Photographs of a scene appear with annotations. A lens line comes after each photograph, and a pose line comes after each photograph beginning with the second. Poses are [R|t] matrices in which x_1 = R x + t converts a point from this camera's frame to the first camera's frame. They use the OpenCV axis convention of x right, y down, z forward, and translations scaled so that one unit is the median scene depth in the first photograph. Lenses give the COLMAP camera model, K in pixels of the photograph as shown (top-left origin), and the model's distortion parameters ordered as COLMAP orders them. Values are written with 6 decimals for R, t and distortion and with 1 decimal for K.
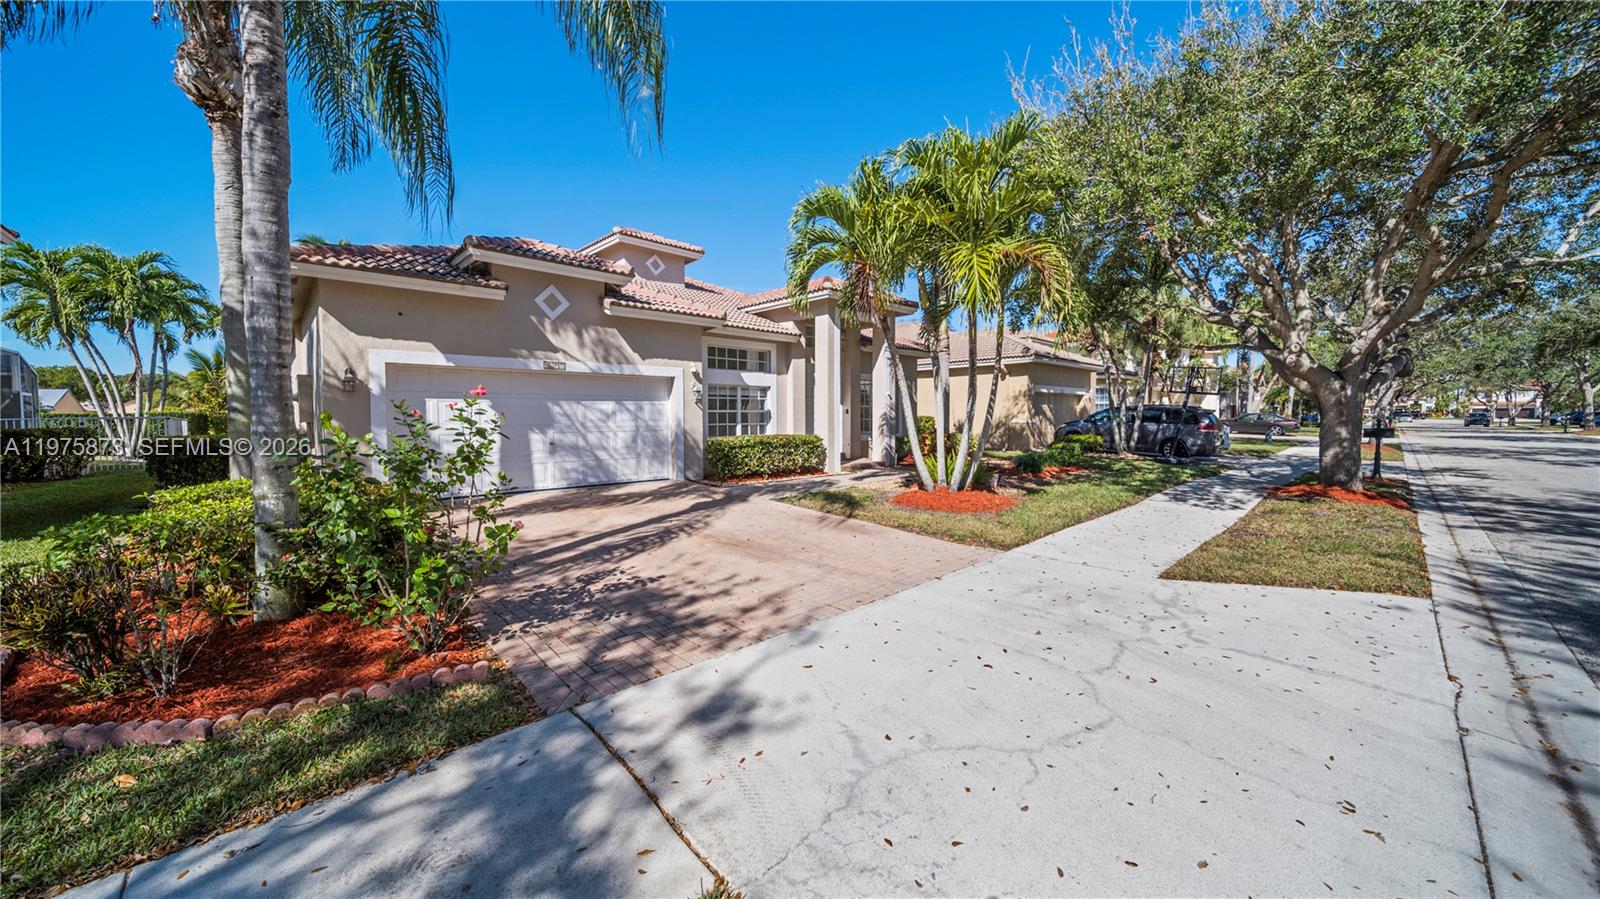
lens RADIAL K [[569.3, 0, 797.4], [0, 569.3, 431.2], [0, 0, 1]] dist [0.000853, -0.000157]
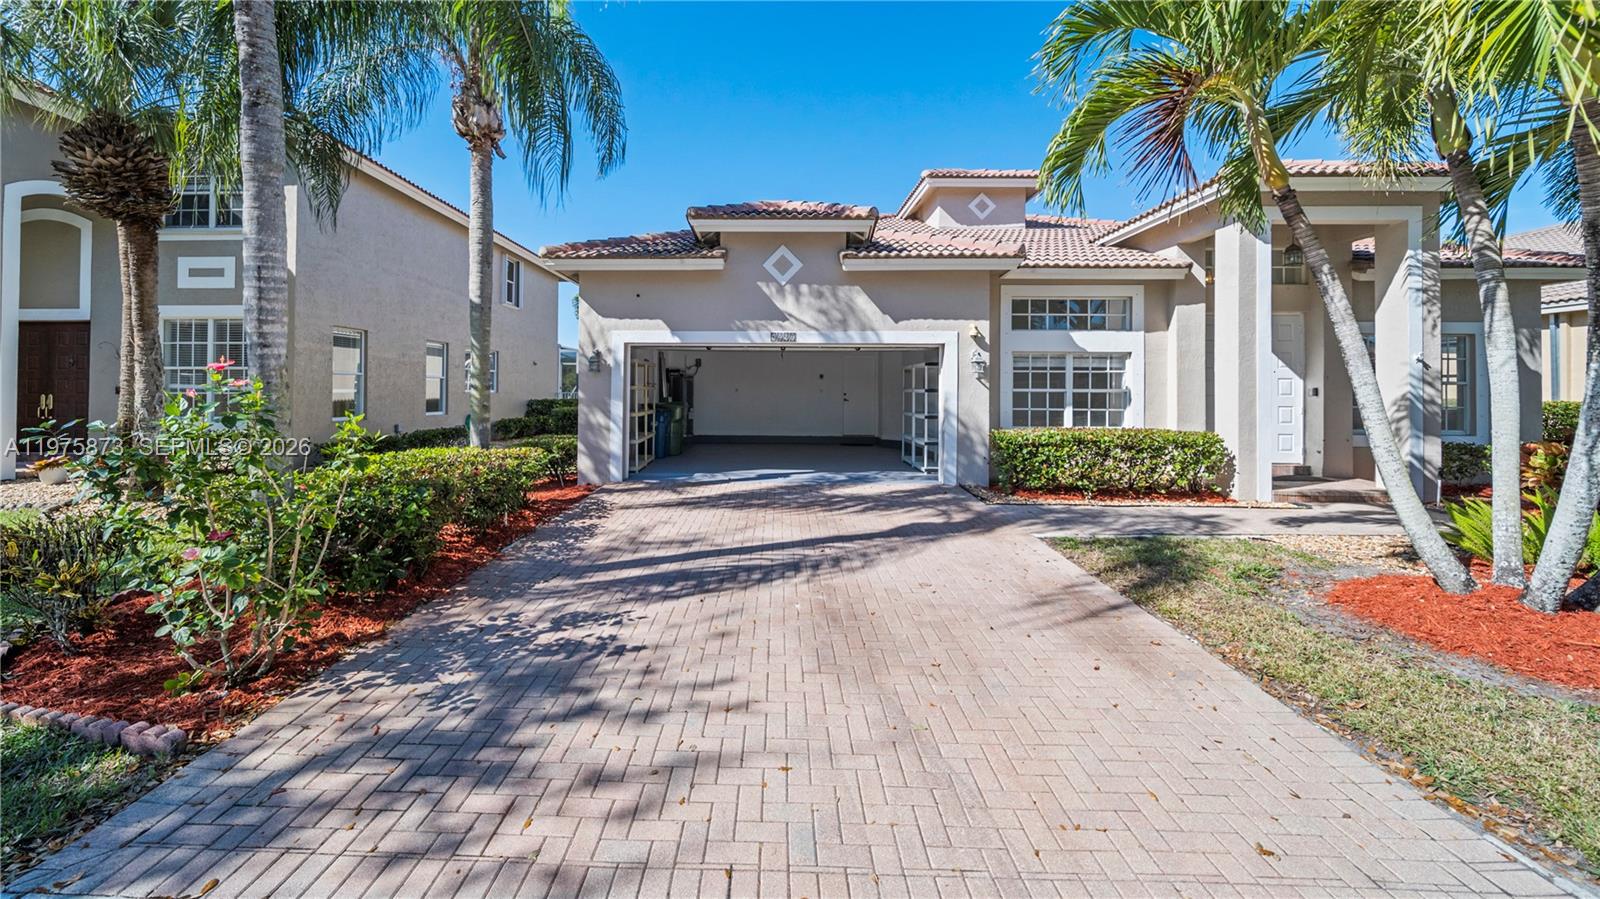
lens RADIAL K [[573.0, 0, 797.1], [0, 573.0, 385.4], [0, 0, 1]] dist [-0.000387, -0.000012]
pose [[0.699539, -0.000602, -0.714594, 0.161377], [-0.029442, 0.999126, -0.029663, -0.011594], [0.713987, 0.041790, 0.698910, 0.302212]]
